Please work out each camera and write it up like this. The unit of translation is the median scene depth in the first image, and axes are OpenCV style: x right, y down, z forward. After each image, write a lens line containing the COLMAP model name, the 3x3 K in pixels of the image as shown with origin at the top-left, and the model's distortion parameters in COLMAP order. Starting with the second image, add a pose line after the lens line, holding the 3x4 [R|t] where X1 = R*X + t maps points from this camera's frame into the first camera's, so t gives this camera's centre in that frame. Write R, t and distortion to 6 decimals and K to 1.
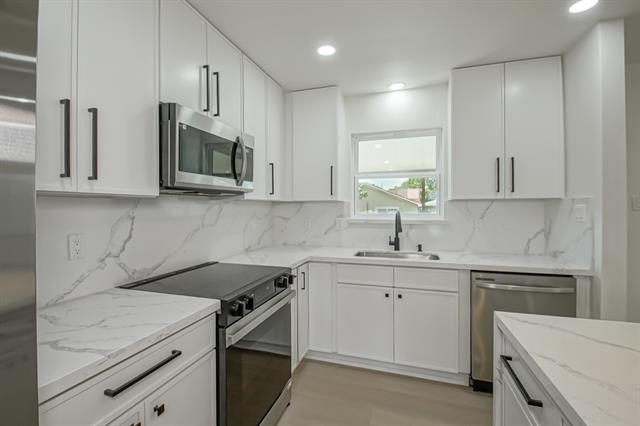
lens RADIAL K [[293.2, 0, 320.3], [0, 293.2, 211.3], [0, 0, 1]] dist [-0.002529, -0.000326]
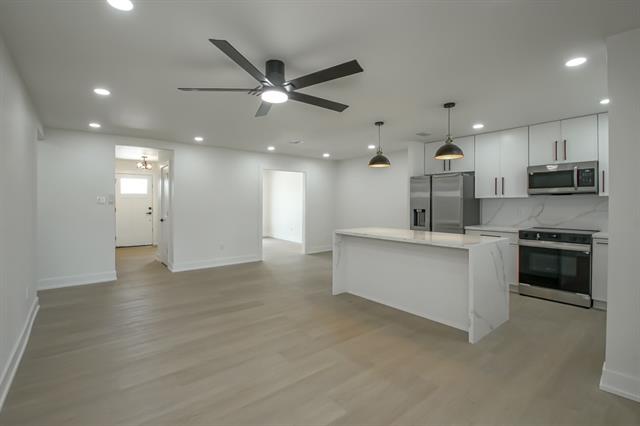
lens RADIAL K [[293.2, 0, 320.0], [0, 293.2, 210.2], [0, 0, 1]] dist [-0.002529, -0.000326]
pose [[-0.548448, 0.009433, -0.836132, 2.840635], [0.001278, 0.999945, 0.010442, 0.045733], [0.836184, 0.004658, -0.548429, 0.785616]]
